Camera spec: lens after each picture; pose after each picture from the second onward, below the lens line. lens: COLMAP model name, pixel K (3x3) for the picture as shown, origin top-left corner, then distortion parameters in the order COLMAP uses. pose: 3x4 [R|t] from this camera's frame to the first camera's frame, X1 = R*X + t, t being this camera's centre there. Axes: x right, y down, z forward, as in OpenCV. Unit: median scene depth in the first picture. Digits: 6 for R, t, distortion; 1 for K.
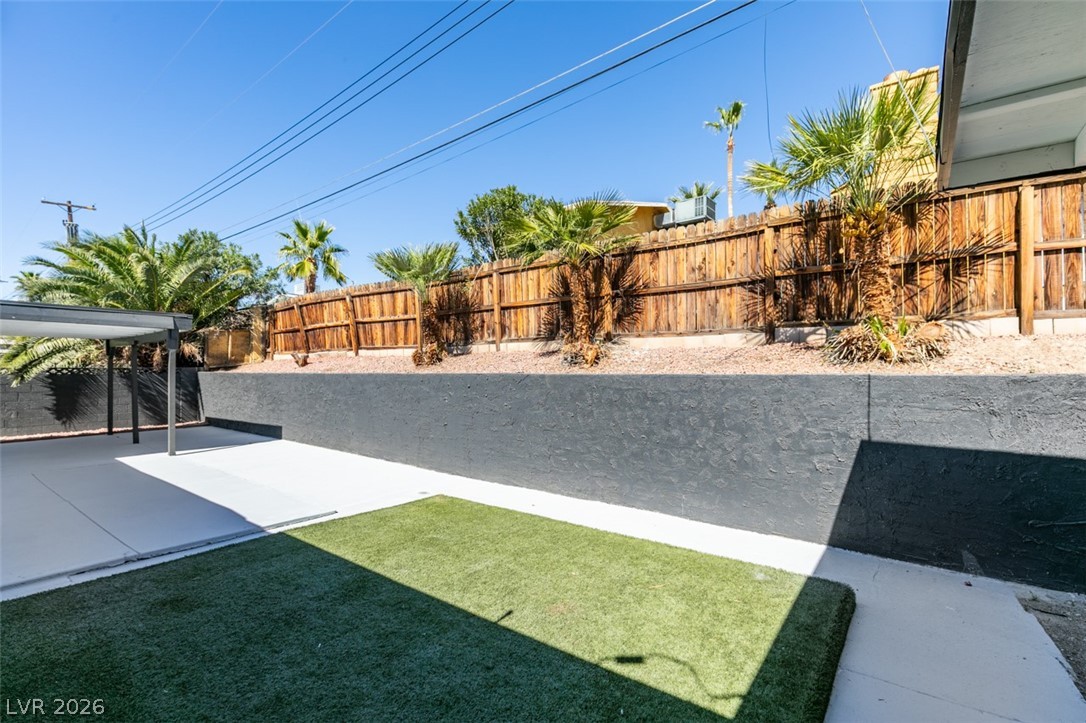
lens RADIAL K [[478.5, 0, 535.1], [0, 478.5, 359.6], [0, 0, 1]] dist [0.001800, -0.000708]
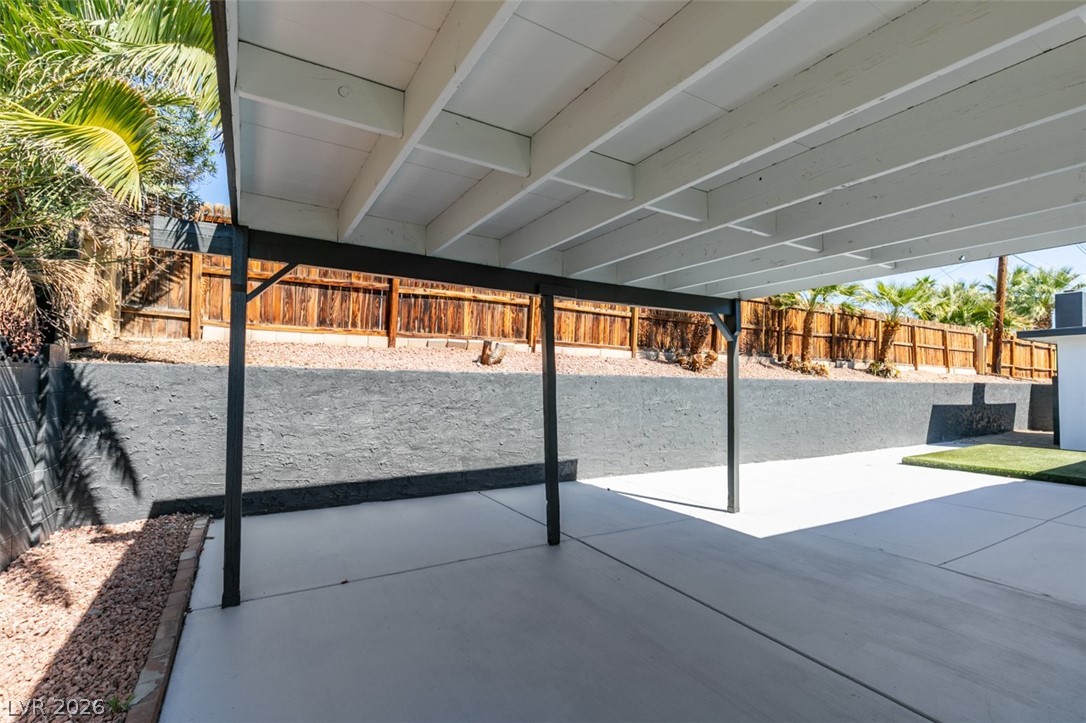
lens RADIAL K [[478.5, 0, 547.6], [0, 478.5, 365.5], [0, 0, 1]] dist [0.001800, -0.000708]
pose [[0.358827, 0.027527, 0.932998, -1.366517], [-0.040022, 0.999100, -0.014085, 0.029440], [-0.932546, -0.032286, 0.359606, 0.962795]]
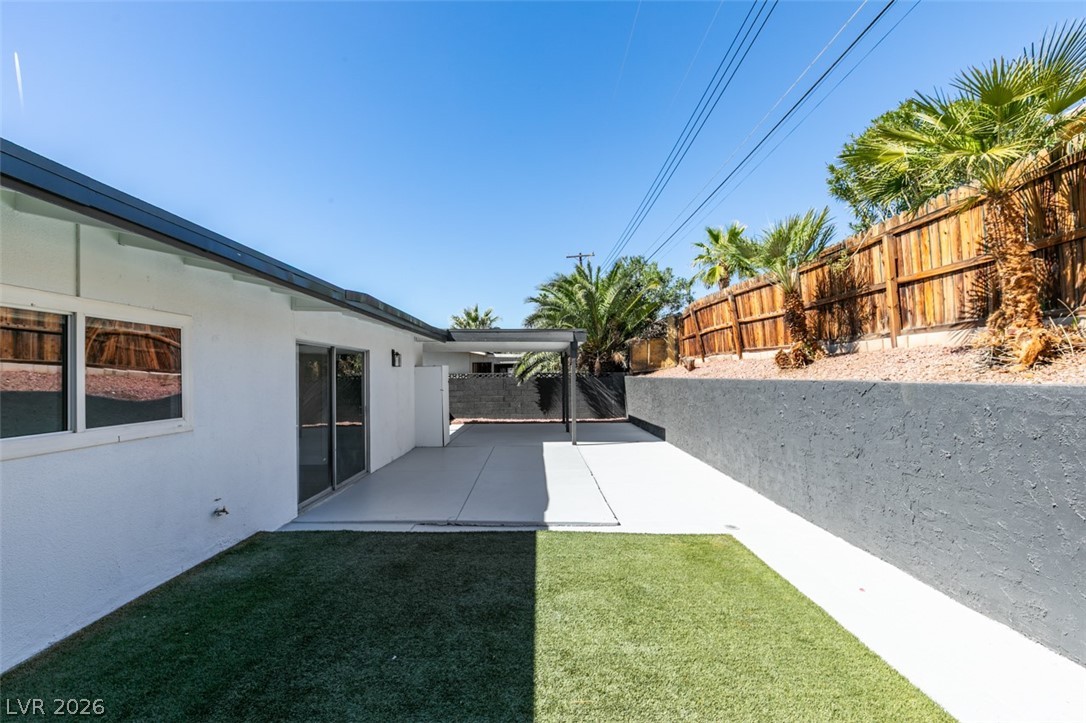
lens RADIAL K [[478.5, 0, 545.7], [0, 478.5, 362.3], [0, 0, 1]] dist [0.001800, -0.000708]
pose [[0.626958, -0.021086, -0.778768, 0.145514], [0.019485, 0.999745, -0.011383, 0.001622], [0.778810, -0.008038, 0.627209, 0.173431]]
